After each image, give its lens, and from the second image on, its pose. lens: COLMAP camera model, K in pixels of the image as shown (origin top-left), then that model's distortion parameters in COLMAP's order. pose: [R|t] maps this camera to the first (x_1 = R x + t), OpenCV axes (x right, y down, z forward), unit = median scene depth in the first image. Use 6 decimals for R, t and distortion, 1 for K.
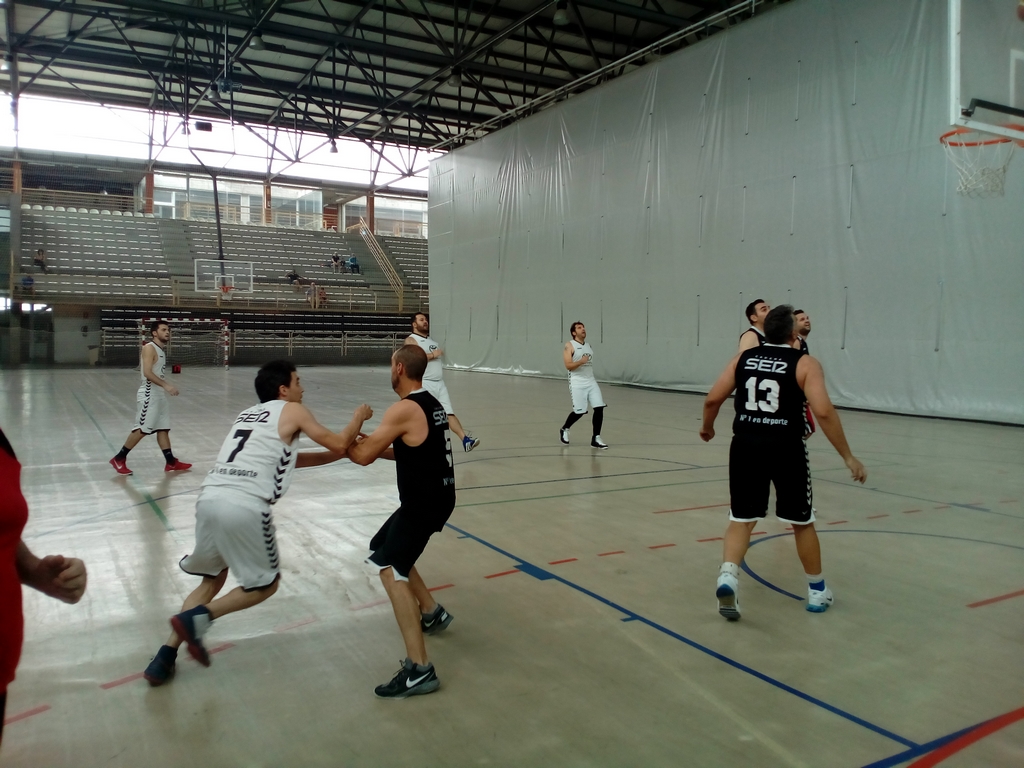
lens RADIAL K [[831.9, 0, 511.8], [0, 831.9, 384.7], [0, 0, 1]] dist [0.104543, -0.175210]
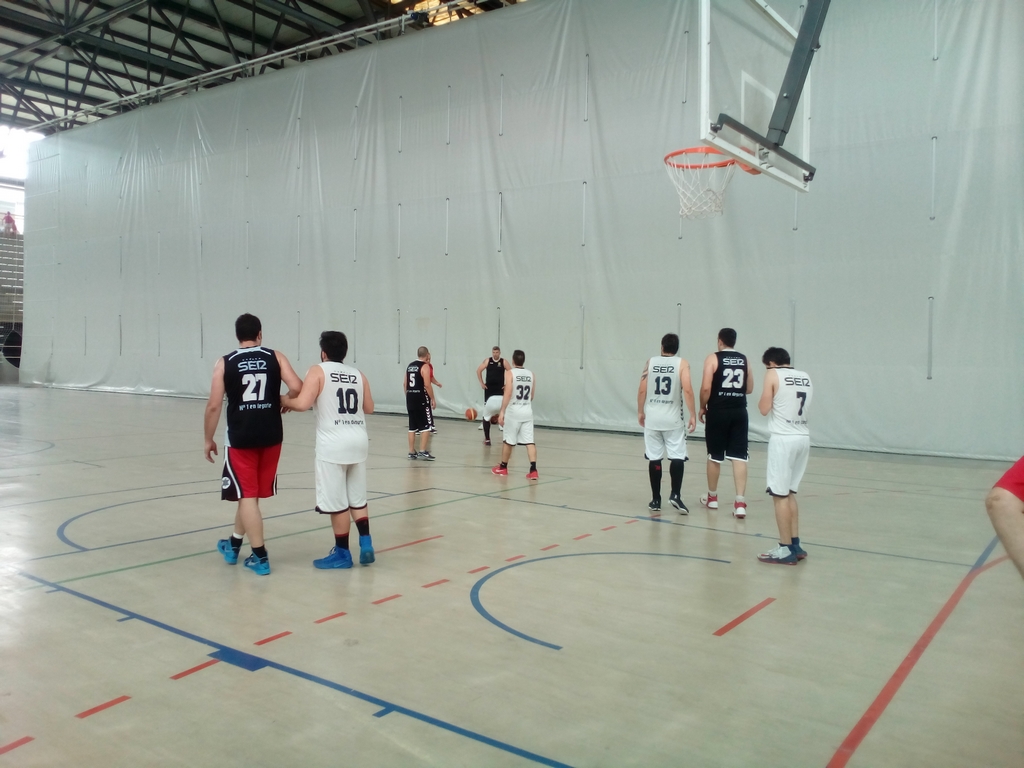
lens RADIAL K [[831.9, 0, 510.9], [0, 831.9, 379.9], [0, 0, 1]] dist [0.104543, -0.175210]
pose [[0.909238, -0.005270, 0.416242, -0.011562], [0.015635, 0.999647, -0.021495, -0.002102], [-0.415982, 0.026052, 0.909000, 0.031699]]
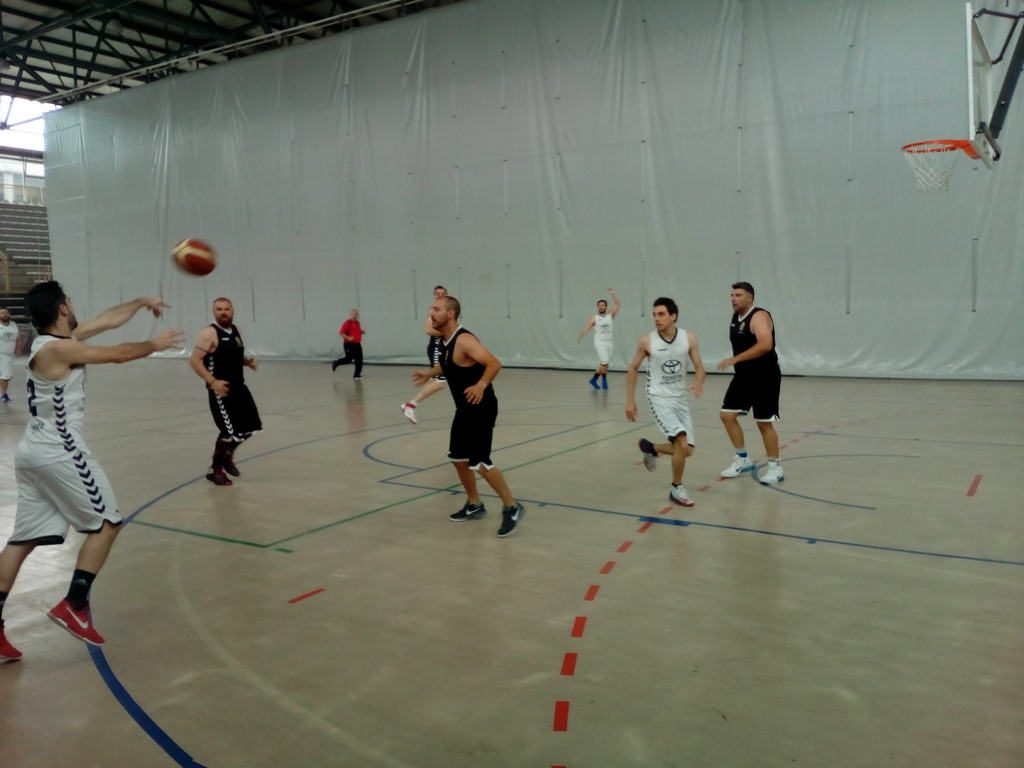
lens RADIAL K [[831.9, 0, 503.8], [0, 831.9, 387.3], [0, 0, 1]] dist [0.104543, -0.175210]
pose [[0.889069, -0.072576, 0.451983, -0.111161], [0.057964, 0.997253, 0.046116, -0.002686], [-0.454088, -0.014801, 0.890834, 0.019647]]
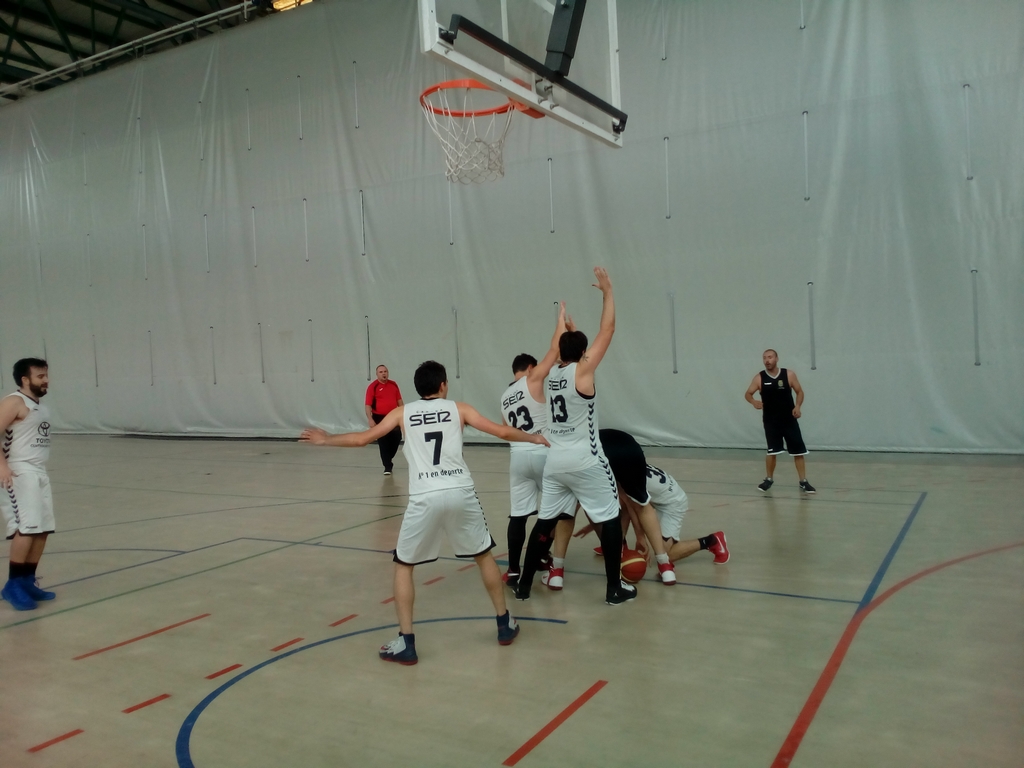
lens RADIAL K [[831.9, 0, 510.4], [0, 831.9, 380.4], [0, 0, 1]] dist [0.104543, -0.175210]
pose [[0.862158, -0.052956, 0.503865, 0.033381], [0.075222, 0.996879, -0.023940, -0.004690], [-0.501024, 0.058542, 0.863451, 0.059624]]
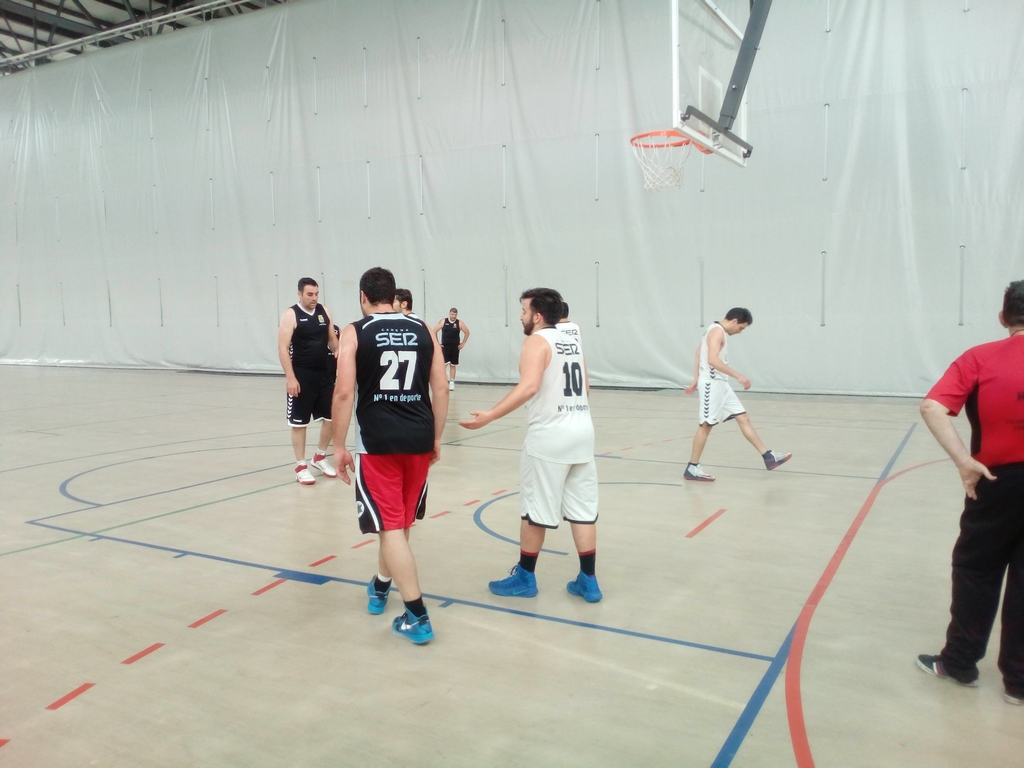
lens RADIAL K [[831.9, 0, 508.1], [0, 831.9, 379.3], [0, 0, 1]] dist [0.104543, -0.175210]
pose [[0.852988, -0.056685, 0.518842, -0.041858], [0.048418, 0.998392, 0.029477, -0.001032], [-0.519679, -0.000022, 0.854362, 0.018709]]
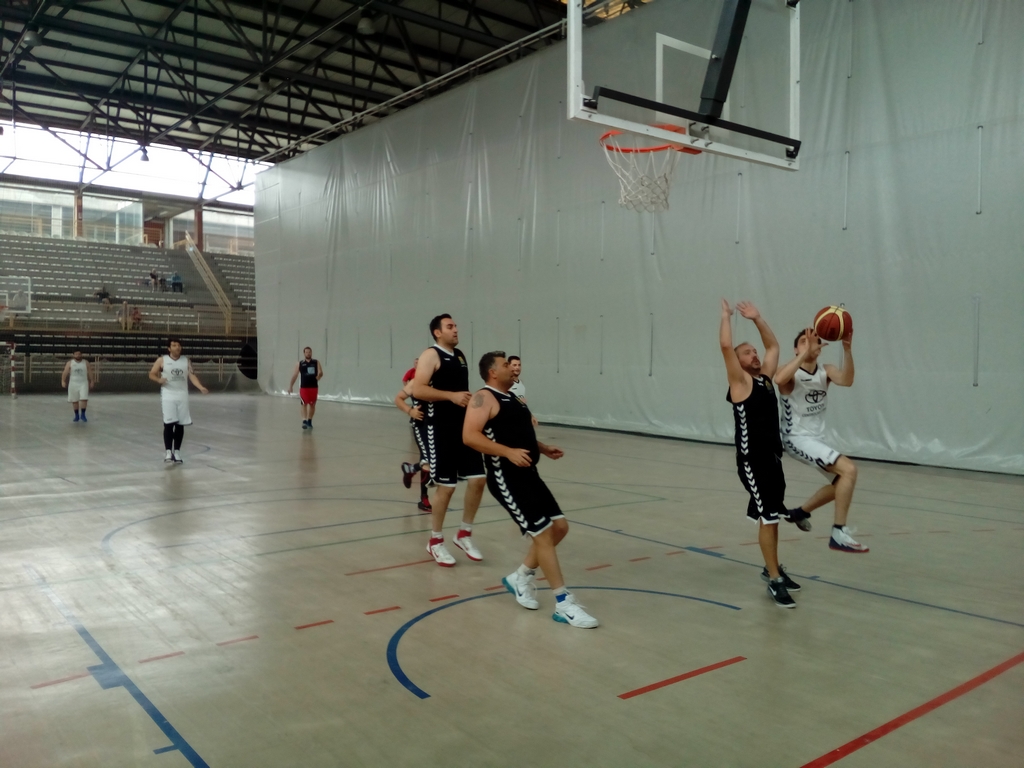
lens RADIAL K [[831.9, 0, 515.1], [0, 831.9, 396.7], [0, 0, 1]] dist [0.104543, -0.175210]
pose [[0.987548, -0.007087, 0.157158, 0.047909], [0.009089, 0.999886, -0.012024, -0.003783], [-0.157055, 0.013303, 0.987500, 0.028945]]
